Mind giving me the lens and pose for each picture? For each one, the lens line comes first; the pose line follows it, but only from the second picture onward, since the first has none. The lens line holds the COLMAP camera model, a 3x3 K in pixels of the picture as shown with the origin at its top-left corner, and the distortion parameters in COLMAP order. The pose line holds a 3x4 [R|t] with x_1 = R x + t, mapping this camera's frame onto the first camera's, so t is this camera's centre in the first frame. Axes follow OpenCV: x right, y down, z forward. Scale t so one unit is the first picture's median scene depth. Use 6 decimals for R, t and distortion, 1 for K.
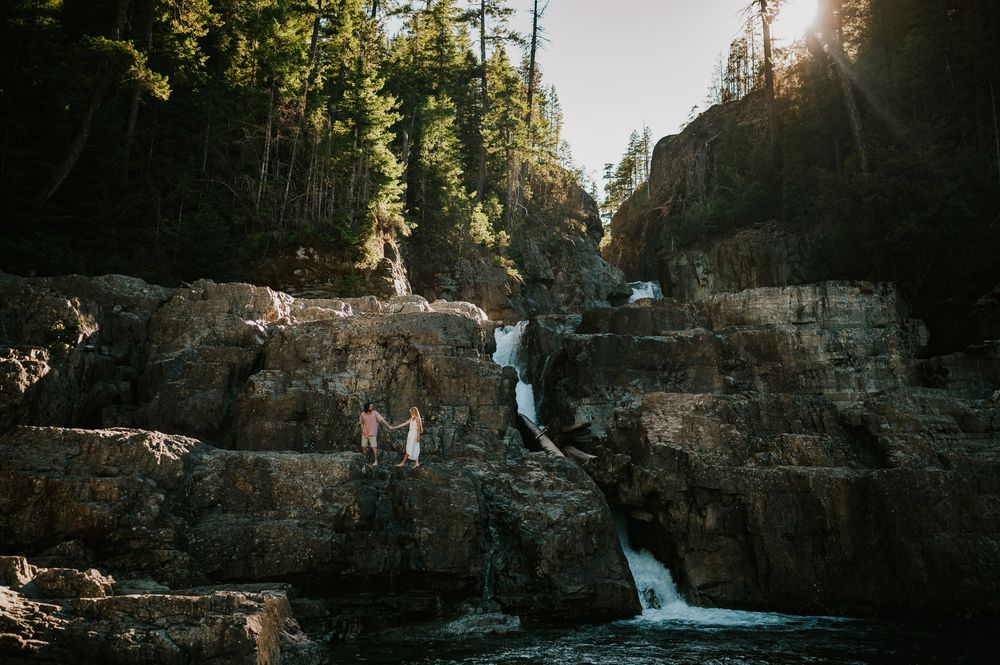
lens RADIAL K [[991.6, 0, 502.7], [0, 991.6, 331.0], [0, 0, 1]] dist [-0.040955, -0.001317]
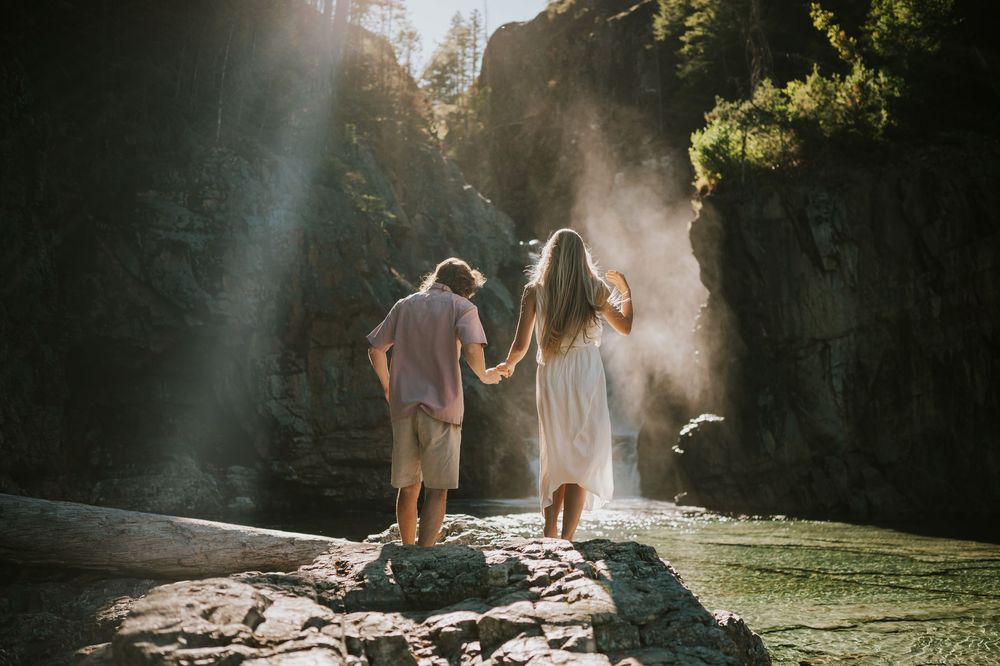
lens RADIAL K [[970.4, 0, 518.1], [0, 970.4, 340.0], [0, 0, 1]] dist [-0.045811, 0.003996]
pose [[0.950902, 0.032948, 0.307735, -0.073088], [-0.052276, 0.997129, 0.054773, -0.053642], [-0.305047, -0.068171, 0.949894, 1.071802]]
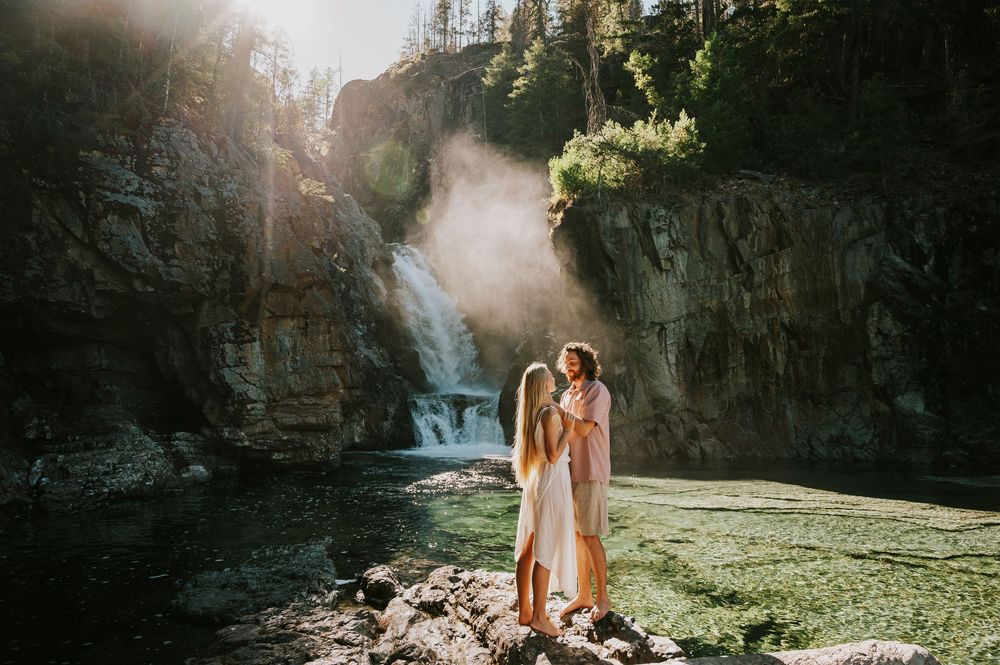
lens RADIAL K [[671.7, 0, 497.9], [0, 671.7, 326.4], [0, 0, 1]] dist [-0.008056, 0.000420]
pose [[0.845423, 0.052887, 0.531472, -0.106145], [-0.088093, 0.995264, 0.041092, -0.037445], [-0.526782, -0.081560, 0.846078, 1.210923]]
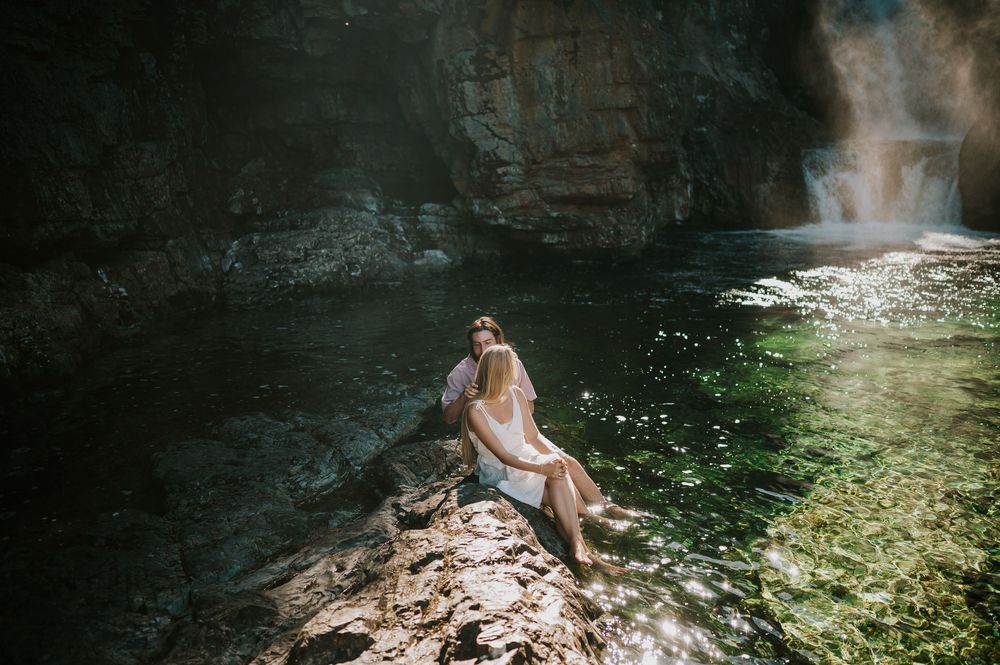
lens RADIAL K [[953.0, 0, 502.4], [0, 953.0, 331.6], [0, 0, 1]] dist [-0.040307, -0.004497]
pose [[0.998973, -0.025590, 0.037394, -0.041371], [0.010331, 0.932152, 0.361921, -0.042723], [-0.044118, -0.361163, 0.931458, 1.218987]]
